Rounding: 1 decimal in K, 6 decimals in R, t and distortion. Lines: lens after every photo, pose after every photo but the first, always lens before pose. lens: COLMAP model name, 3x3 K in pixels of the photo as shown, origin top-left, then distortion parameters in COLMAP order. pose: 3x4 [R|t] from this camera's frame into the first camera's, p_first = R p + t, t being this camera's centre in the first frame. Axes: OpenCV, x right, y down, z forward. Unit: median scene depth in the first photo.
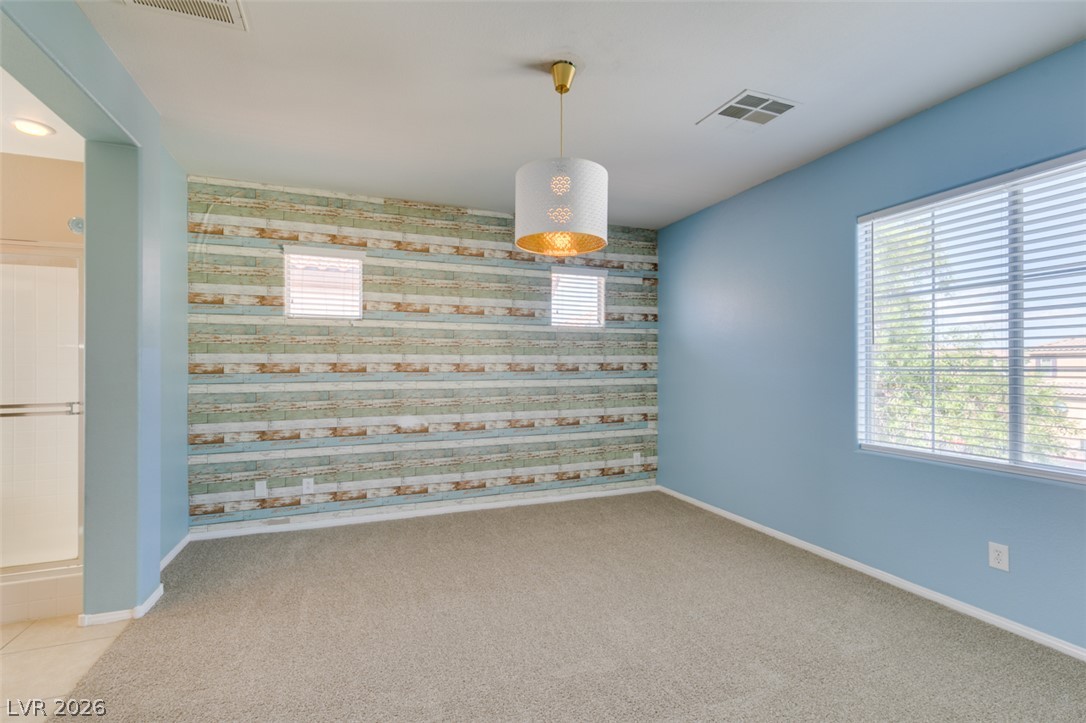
lens RADIAL K [[489.8, 0, 537.3], [0, 489.8, 367.3], [0, 0, 1]] dist [0.002761, -0.000208]
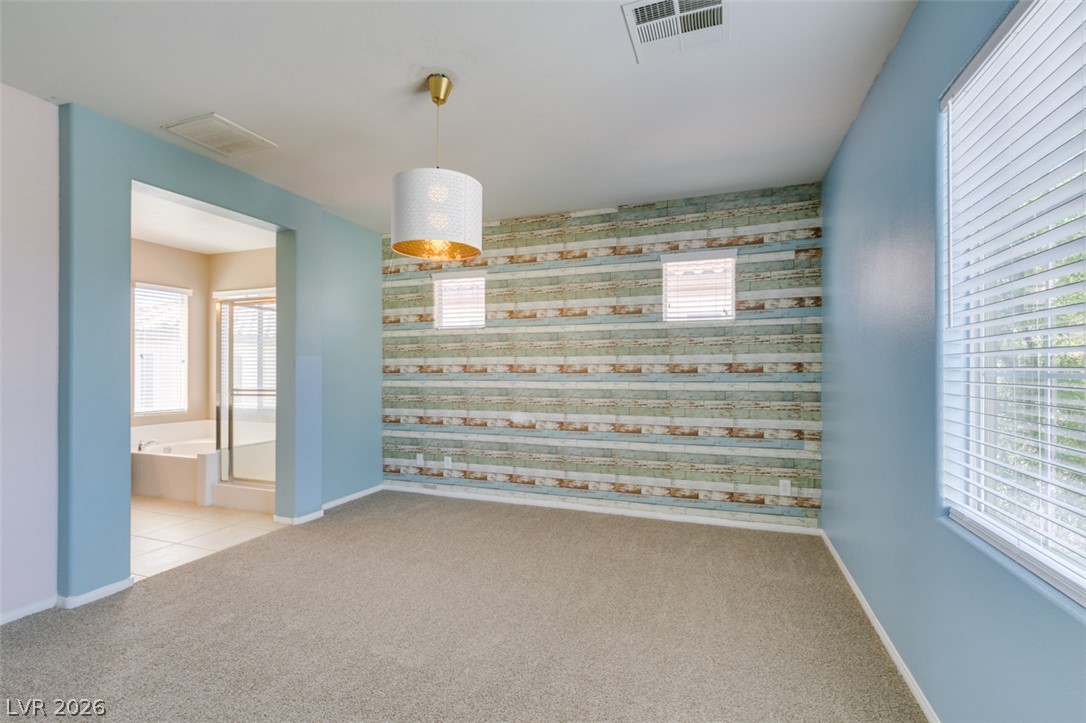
lens RADIAL K [[489.8, 0, 536.6], [0, 489.8, 367.7], [0, 0, 1]] dist [0.002761, -0.000208]
pose [[0.743544, 0.000157, -0.668687, 0.486338], [-0.000274, 1.000000, -0.000070, -0.001303], [0.668687, 0.000235, 0.743544, 0.195436]]
